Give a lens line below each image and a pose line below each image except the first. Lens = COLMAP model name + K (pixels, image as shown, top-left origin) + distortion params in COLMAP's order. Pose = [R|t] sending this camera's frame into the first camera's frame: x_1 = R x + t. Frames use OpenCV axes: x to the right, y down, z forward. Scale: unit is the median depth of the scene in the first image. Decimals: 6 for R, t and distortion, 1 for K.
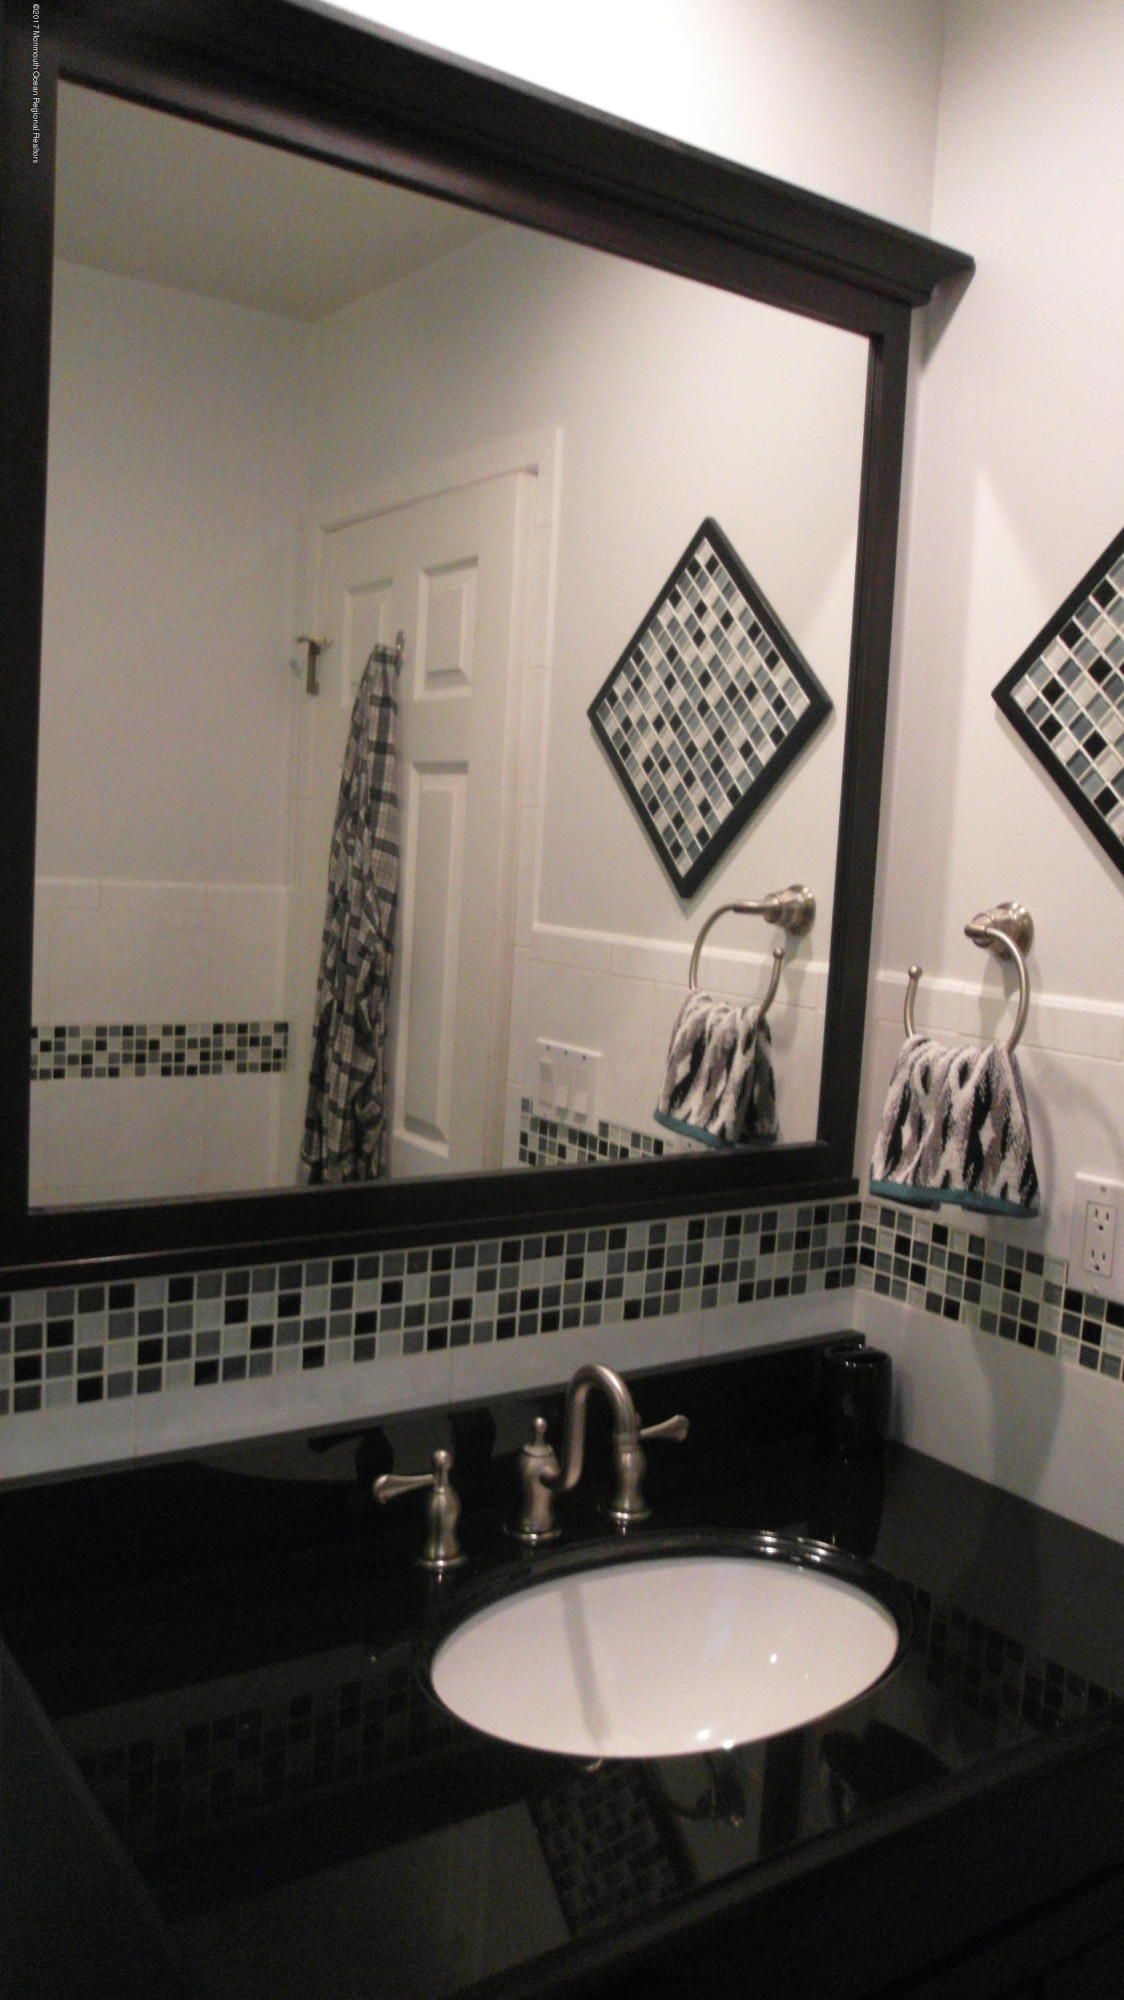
lens RADIAL K [[1564.1, 0, 564.1], [0, 1564.1, 996.7], [0, 0, 1]] dist [-0.094731, 0.072580]
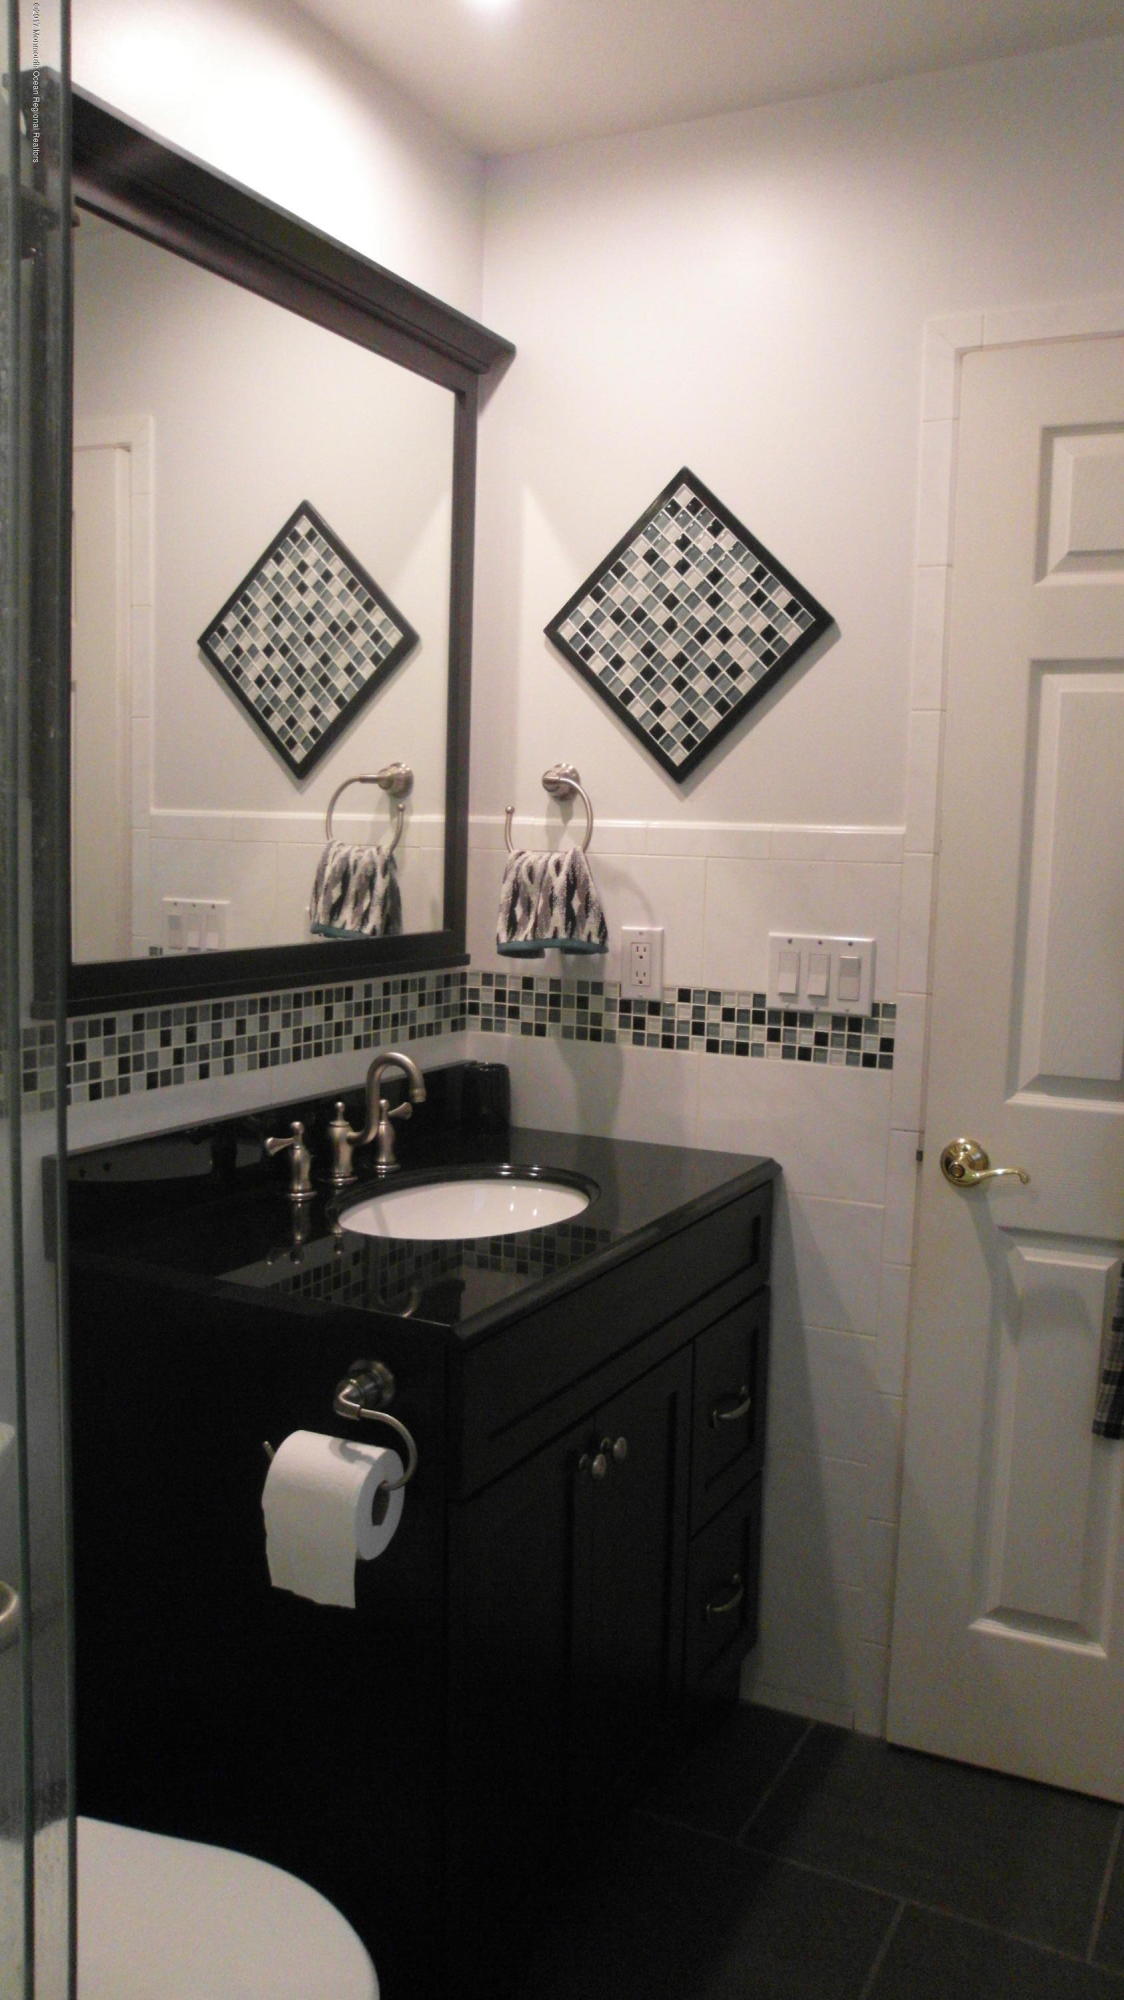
lens RADIAL K [[1564.1, 0, 564.4], [0, 1564.1, 1002.0], [0, 0, 1]] dist [-0.094731, 0.072580]
pose [[0.882295, -0.085462, 0.462874, -0.460658], [0.069031, 0.996240, 0.052359, 0.096452], [-0.465608, -0.014243, 0.884876, -0.401942]]
